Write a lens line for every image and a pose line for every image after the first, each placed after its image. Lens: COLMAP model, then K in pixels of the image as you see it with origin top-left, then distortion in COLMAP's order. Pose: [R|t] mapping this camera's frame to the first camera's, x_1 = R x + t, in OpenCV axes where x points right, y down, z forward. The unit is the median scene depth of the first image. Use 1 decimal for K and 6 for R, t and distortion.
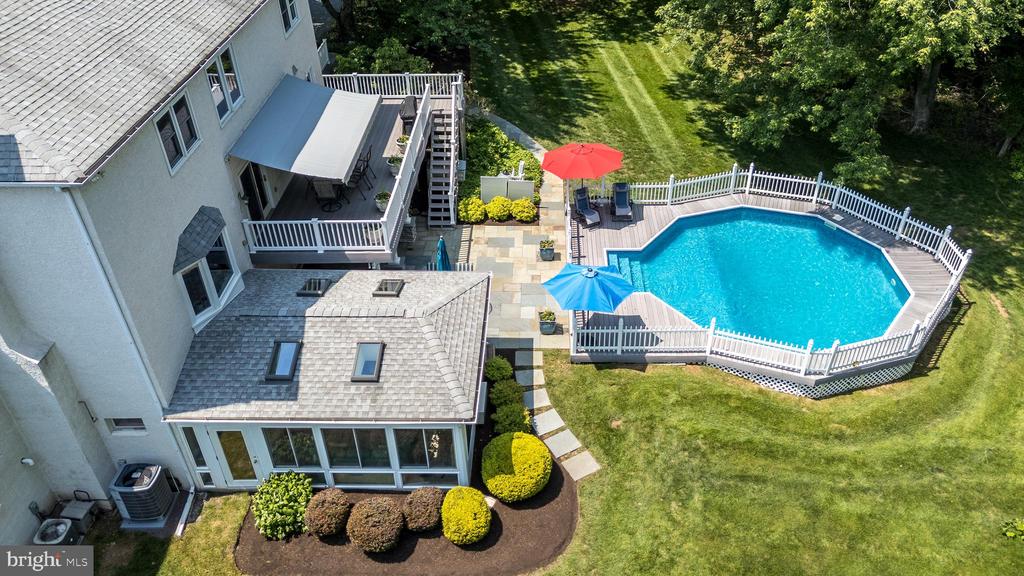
lens RADIAL K [[743.5, 0, 540.9], [0, 743.5, 291.3], [0, 0, 1]] dist [0.073949, -0.080400]
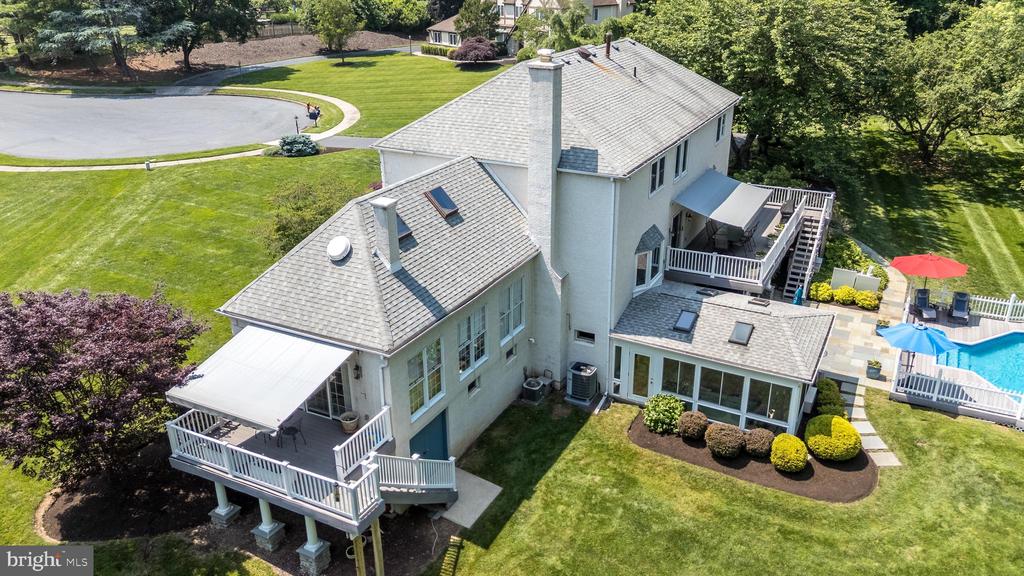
lens RADIAL K [[743.5, 0, 540.9], [0, 743.5, 291.3], [0, 0, 1]] dist [0.073949, -0.080400]
pose [[0.893557, 0.184095, -0.409470, 0.002393], [-0.269608, 0.949325, -0.161536, 0.271261], [0.358982, 0.254738, 0.897909, -0.365834]]
